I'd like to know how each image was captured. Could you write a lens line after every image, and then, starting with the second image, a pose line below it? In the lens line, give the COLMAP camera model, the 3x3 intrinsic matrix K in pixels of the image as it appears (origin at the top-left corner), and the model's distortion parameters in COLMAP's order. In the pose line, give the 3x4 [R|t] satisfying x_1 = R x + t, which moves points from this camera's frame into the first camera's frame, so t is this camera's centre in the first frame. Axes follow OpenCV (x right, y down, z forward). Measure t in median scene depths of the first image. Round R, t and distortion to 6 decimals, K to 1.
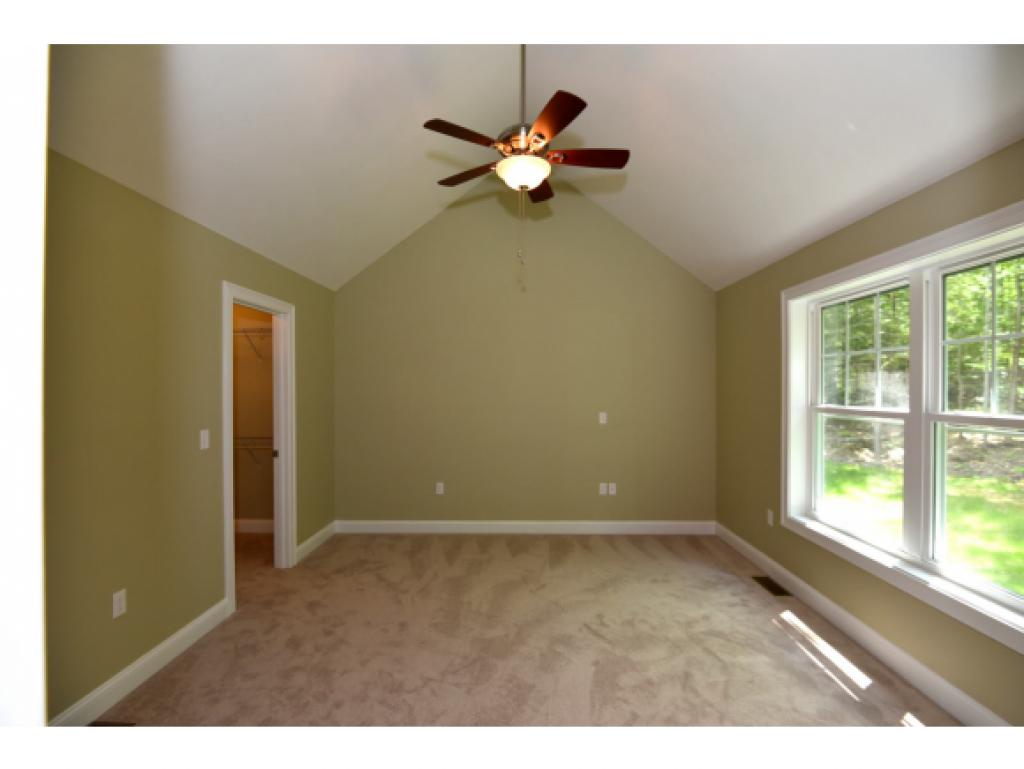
lens RADIAL K [[502.7, 0, 512.0], [0, 502.7, 384.5], [0, 0, 1]] dist [-0.004807, -0.000646]
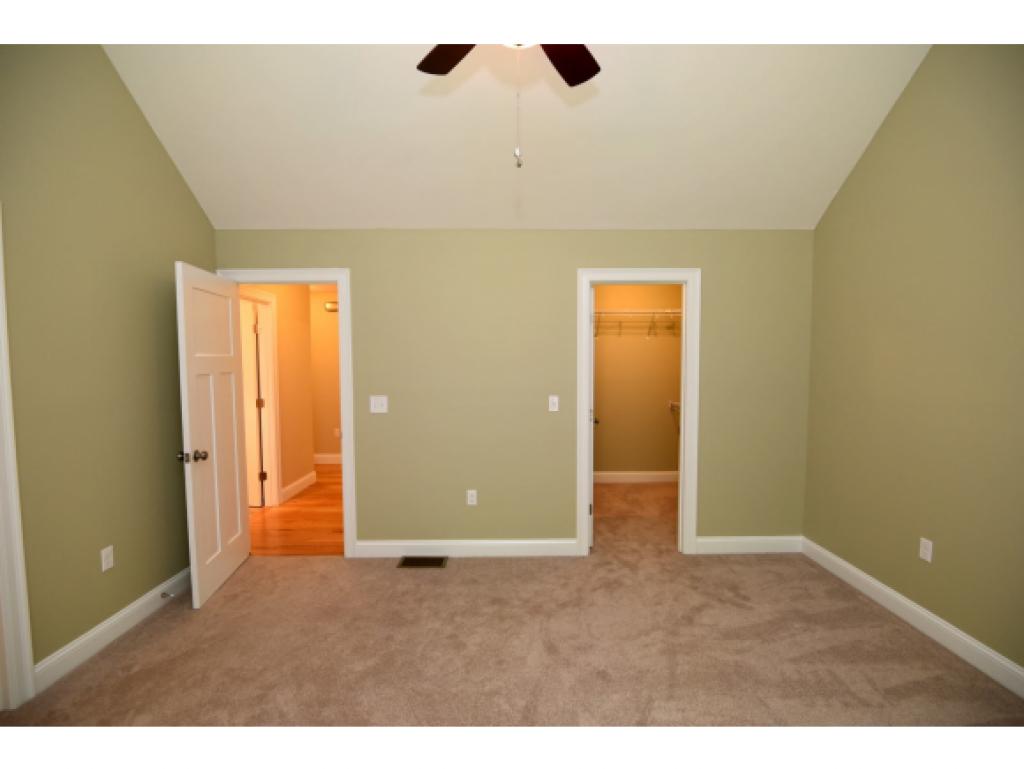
lens RADIAL K [[476.0, 0, 512.0], [0, 476.0, 384.5], [0, 0, 1]] dist [-0.013577, -0.000581]
pose [[0.014322, 0.057573, -0.998239, 0.518045], [0.004333, 0.998328, 0.057641, -0.004352], [0.999888, -0.005151, 0.014049, 0.819490]]
